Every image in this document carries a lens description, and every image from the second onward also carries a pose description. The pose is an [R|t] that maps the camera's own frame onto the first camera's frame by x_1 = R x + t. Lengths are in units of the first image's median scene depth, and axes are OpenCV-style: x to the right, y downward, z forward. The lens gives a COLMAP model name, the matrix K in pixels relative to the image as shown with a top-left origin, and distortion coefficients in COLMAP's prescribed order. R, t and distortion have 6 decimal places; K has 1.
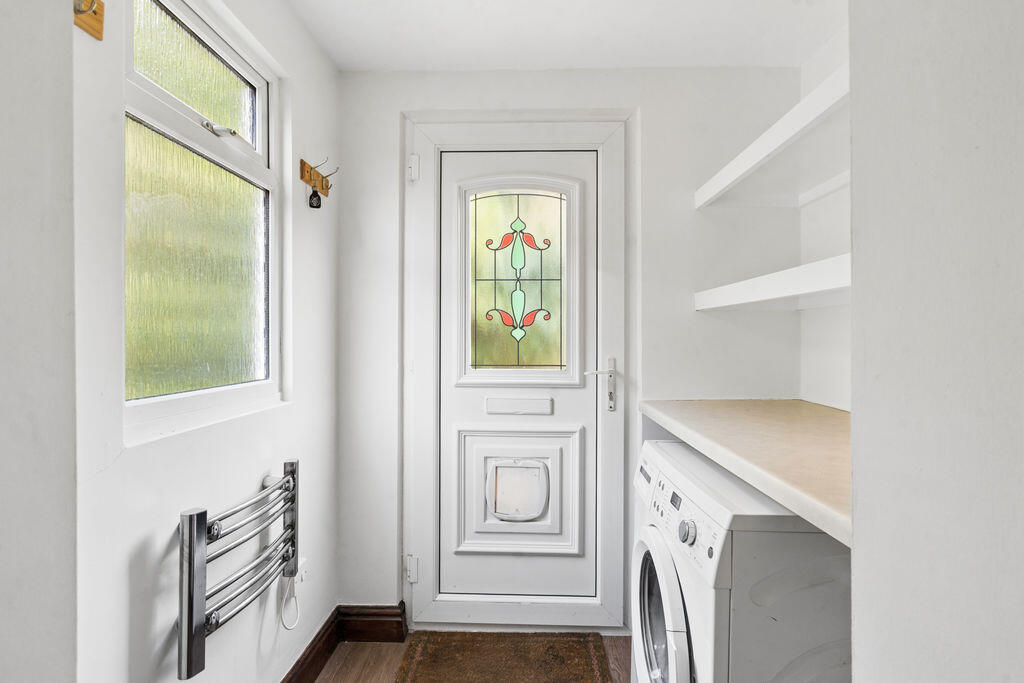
lens RADIAL K [[469.8, 0, 514.0], [0, 469.8, 338.1], [0, 0, 1]] dist [0.002040, 0.000612]
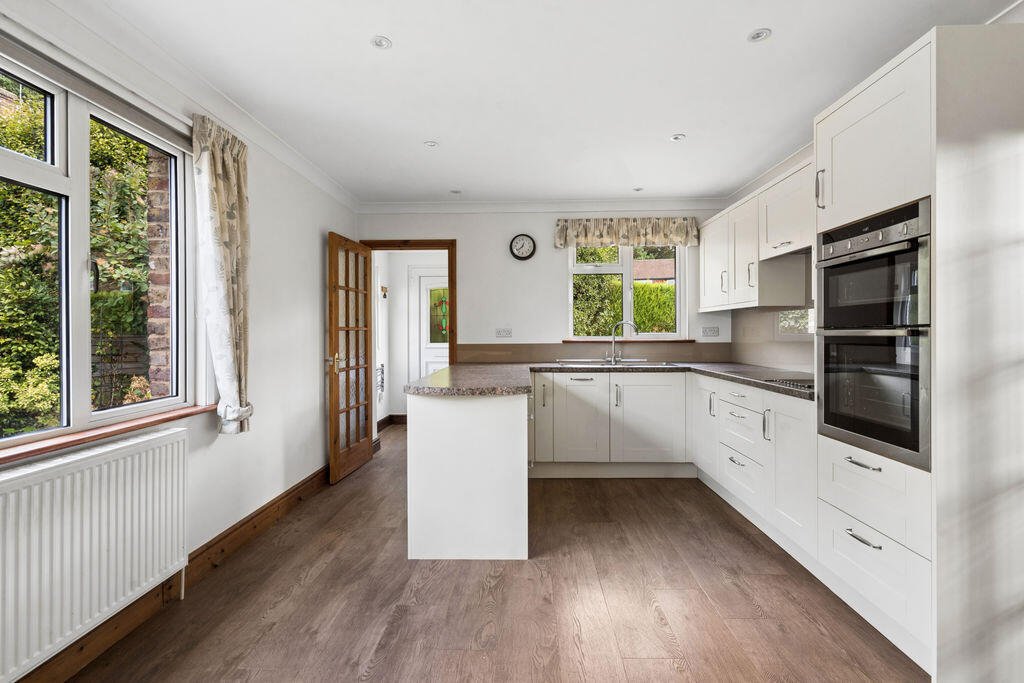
lens RADIAL K [[469.8, 0, 512.3], [0, 469.8, 336.3], [0, 0, 1]] dist [0.002040, 0.000612]
pose [[0.999940, -0.004308, 0.010025, 0.455940], [0.004269, 0.999983, 0.003881, 0.010401], [-0.010042, -0.003838, 0.999942, -2.290090]]
